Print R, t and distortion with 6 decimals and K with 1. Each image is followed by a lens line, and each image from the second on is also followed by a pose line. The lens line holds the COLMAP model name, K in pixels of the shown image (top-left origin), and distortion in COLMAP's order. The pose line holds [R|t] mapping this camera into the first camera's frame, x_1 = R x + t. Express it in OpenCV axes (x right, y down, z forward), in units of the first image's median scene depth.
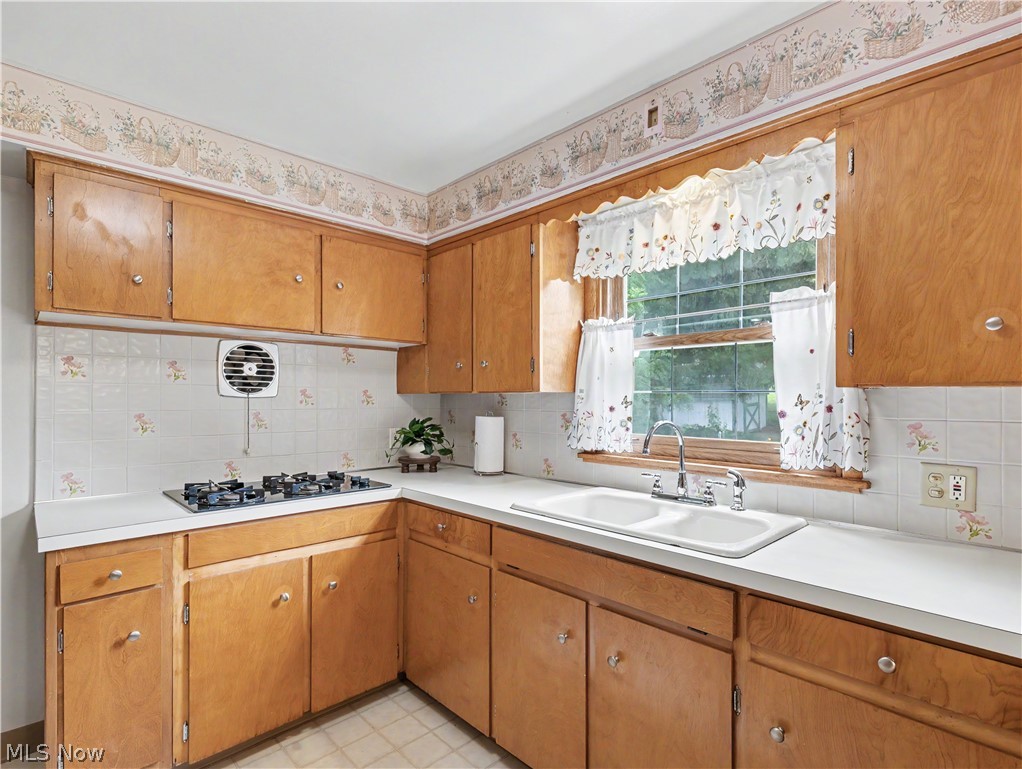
lens RADIAL K [[522.2, 0, 517.5], [0, 522.2, 390.3], [0, 0, 1]] dist [-0.000716, -0.000102]
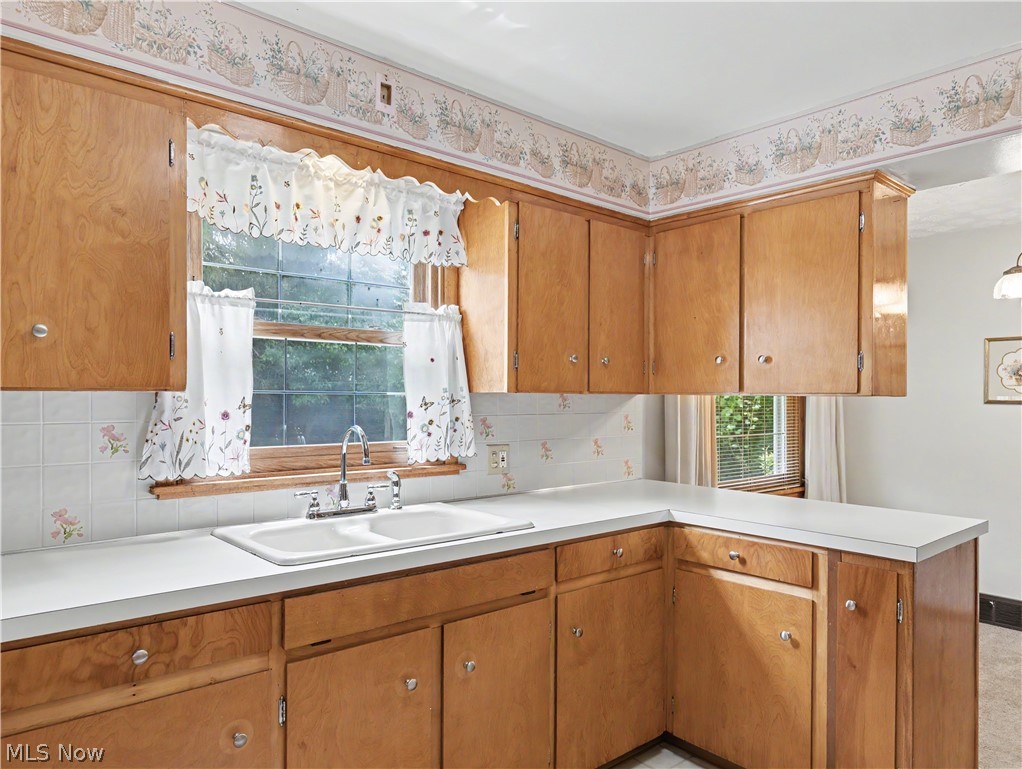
lens RADIAL K [[675.9, 0, 521.1], [0, 675.9, 388.1], [0, 0, 1]] dist [0.000530, 0.000983]
pose [[0.050802, 0.012701, 0.998628, -0.936544], [-0.018261, 0.999764, -0.011786, 0.002471], [-0.998542, -0.017637, 0.051022, 0.718325]]
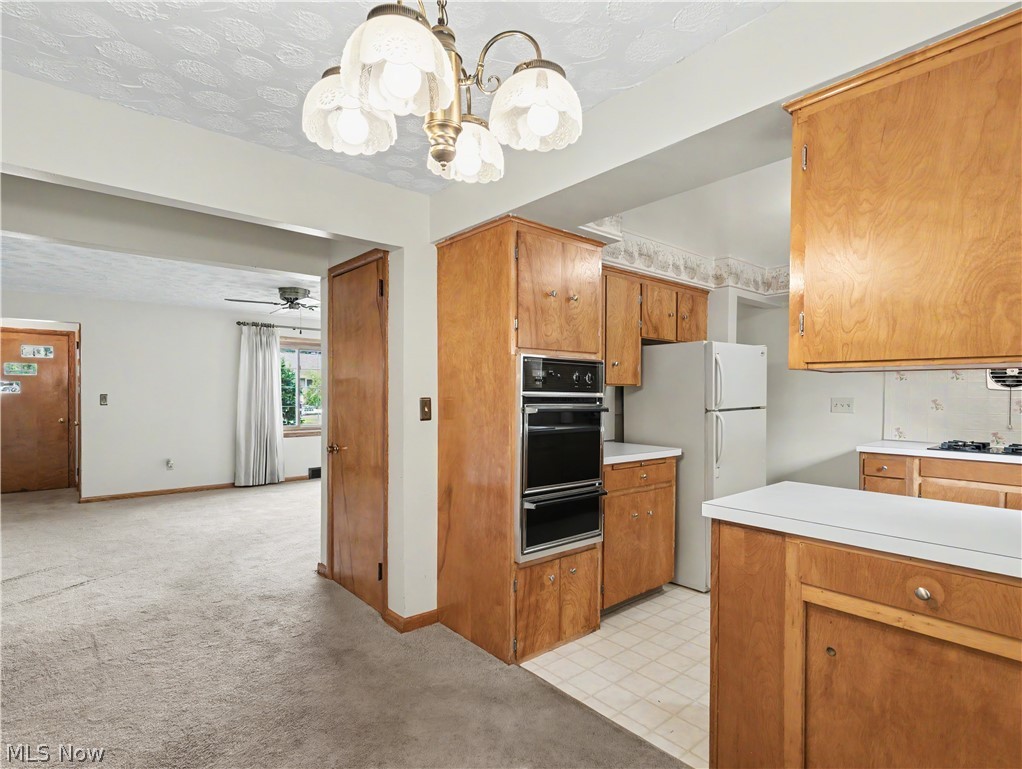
lens RADIAL K [[522.2, 0, 508.8], [0, 522.2, 394.1], [0, 0, 1]] dist [-0.000716, -0.000102]
pose [[-0.074289, 0.003718, -0.997230, 1.057330], [0.008392, 0.999960, 0.003103, 0.007791], [0.997201, -0.008138, -0.074318, -0.297751]]
